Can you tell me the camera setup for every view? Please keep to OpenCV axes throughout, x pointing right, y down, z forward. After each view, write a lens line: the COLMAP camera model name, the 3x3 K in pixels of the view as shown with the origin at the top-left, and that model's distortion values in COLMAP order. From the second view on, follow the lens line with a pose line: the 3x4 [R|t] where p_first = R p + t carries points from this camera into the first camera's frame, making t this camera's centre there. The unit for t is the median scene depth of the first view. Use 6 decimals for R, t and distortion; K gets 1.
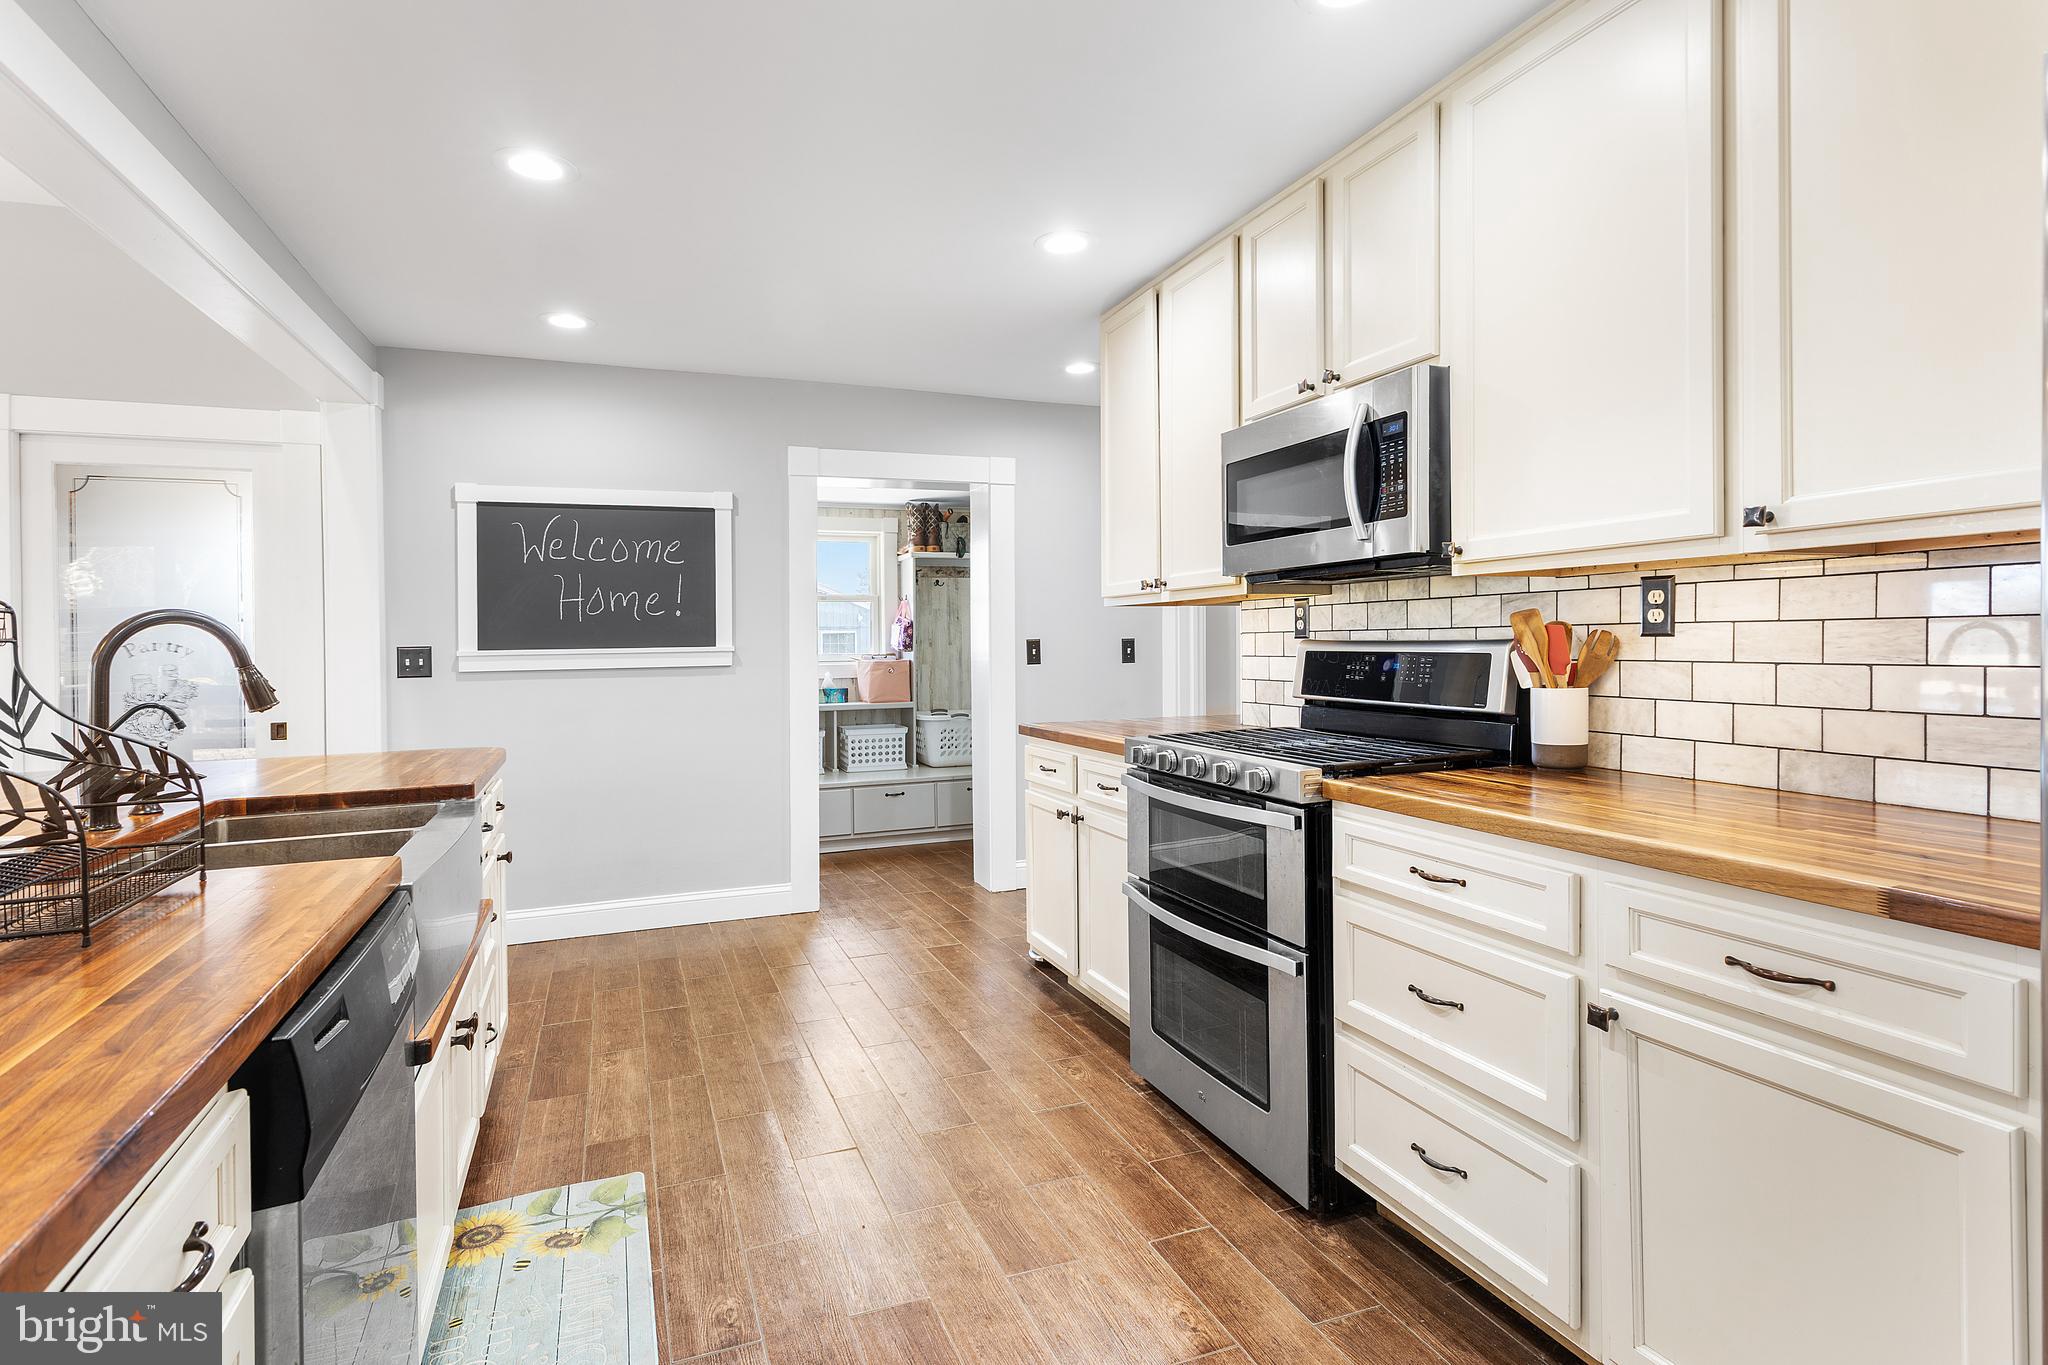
lens RADIAL K [[1033.6, 0, 1057.1], [0, 1033.6, 658.7], [0, 0, 1]] dist [0.002003, 0.000240]
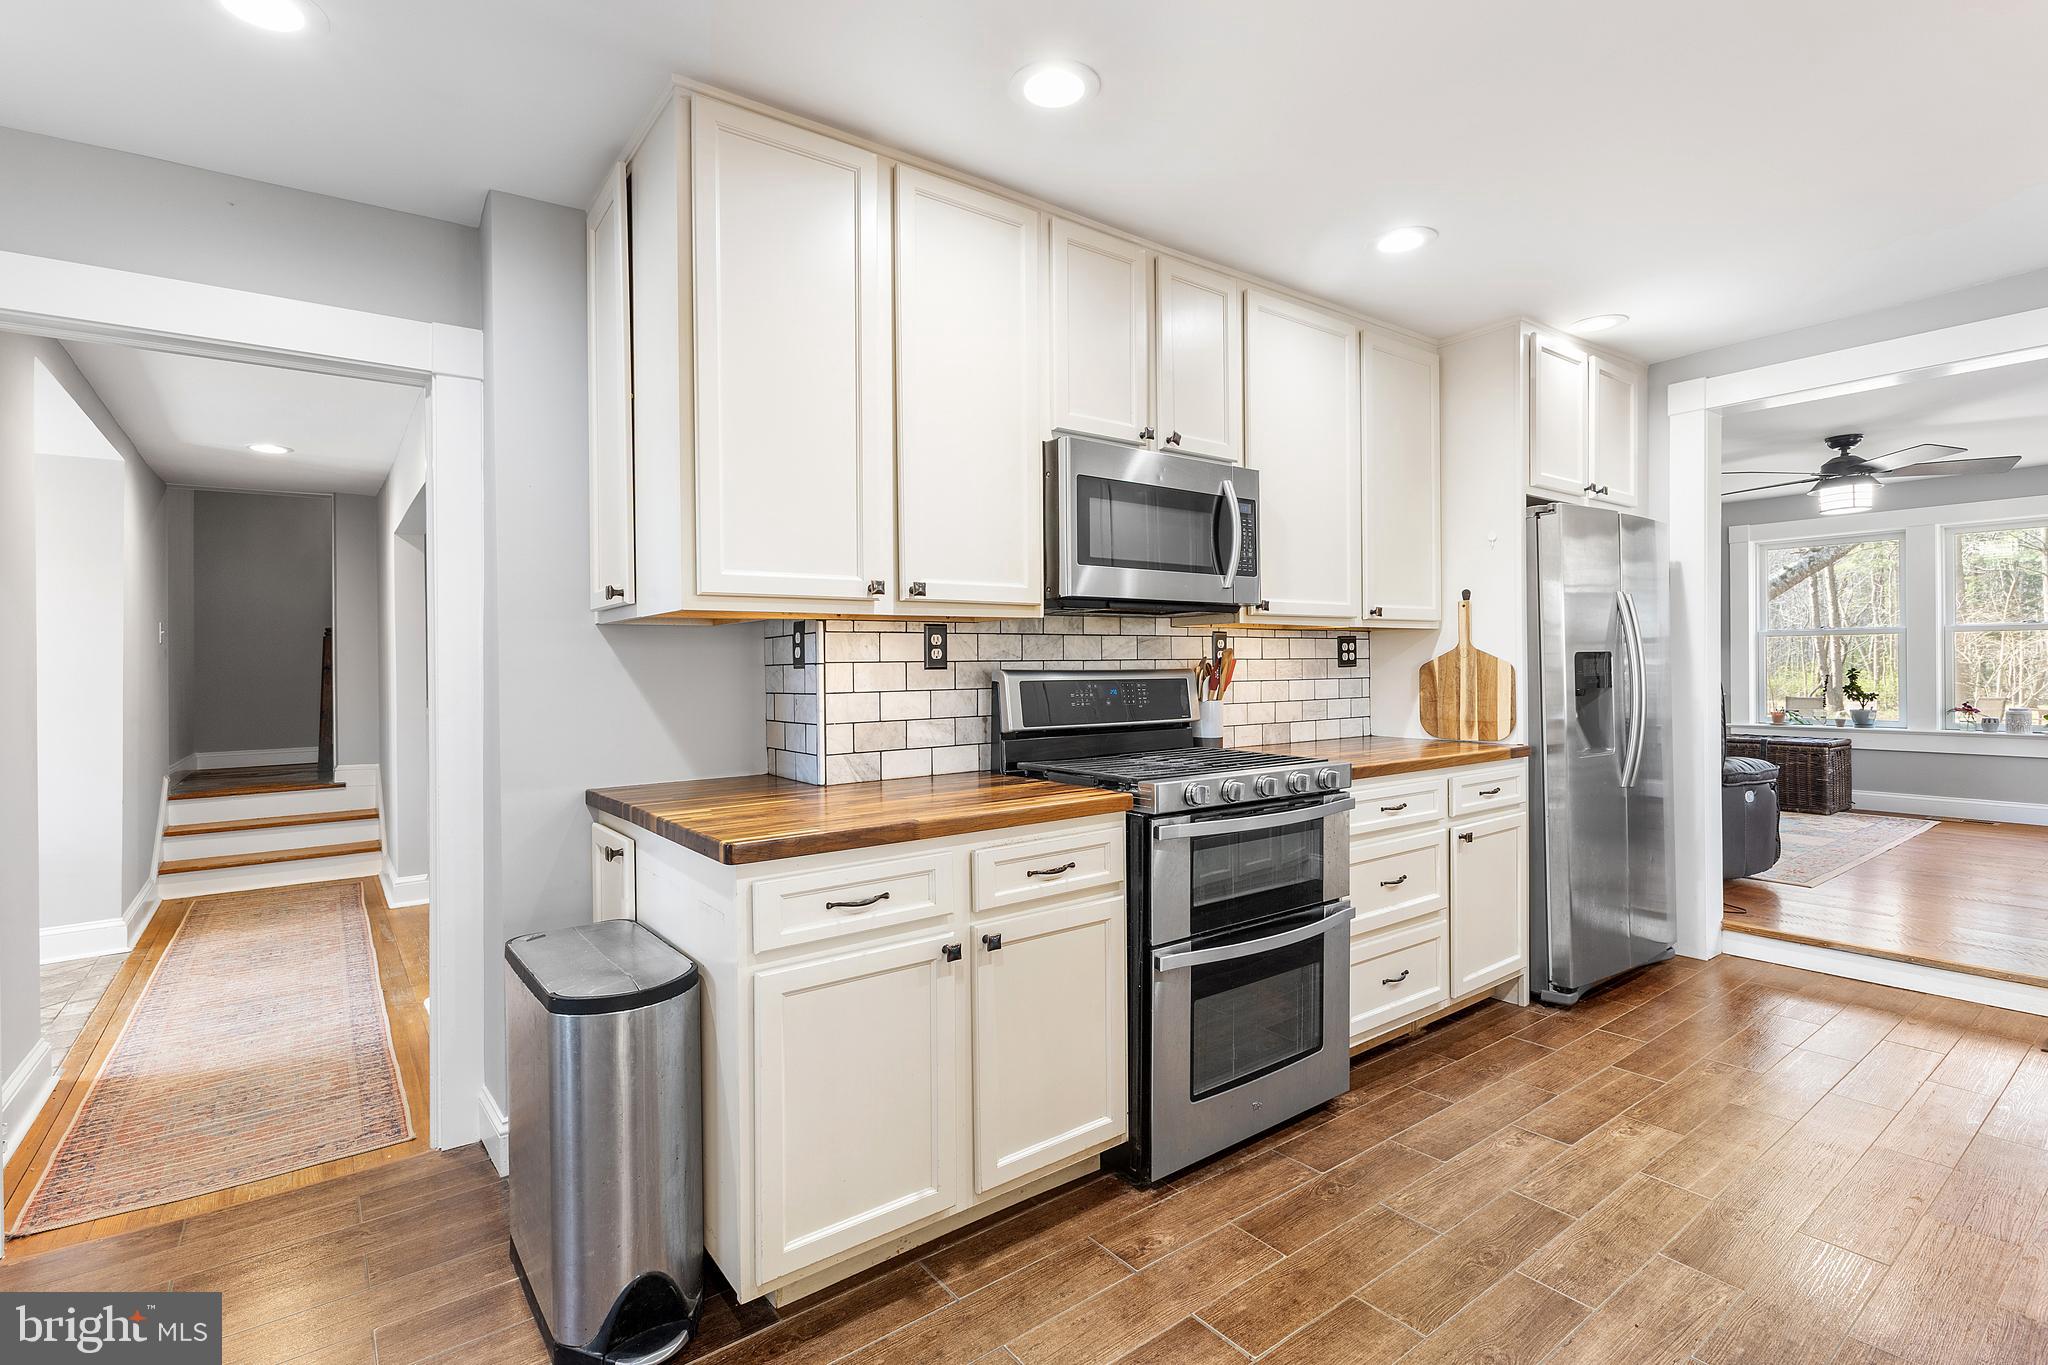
lens RADIAL K [[961.9, 0, 988.4], [0, 961.9, 660.1], [0, 0, 1]] dist [-0.000157, -0.000457]
pose [[-0.227952, 0.016109, 0.973539, -0.530005], [0.026125, 0.999604, -0.010423, -0.016180], [-0.973322, 0.023058, -0.228283, 1.042490]]
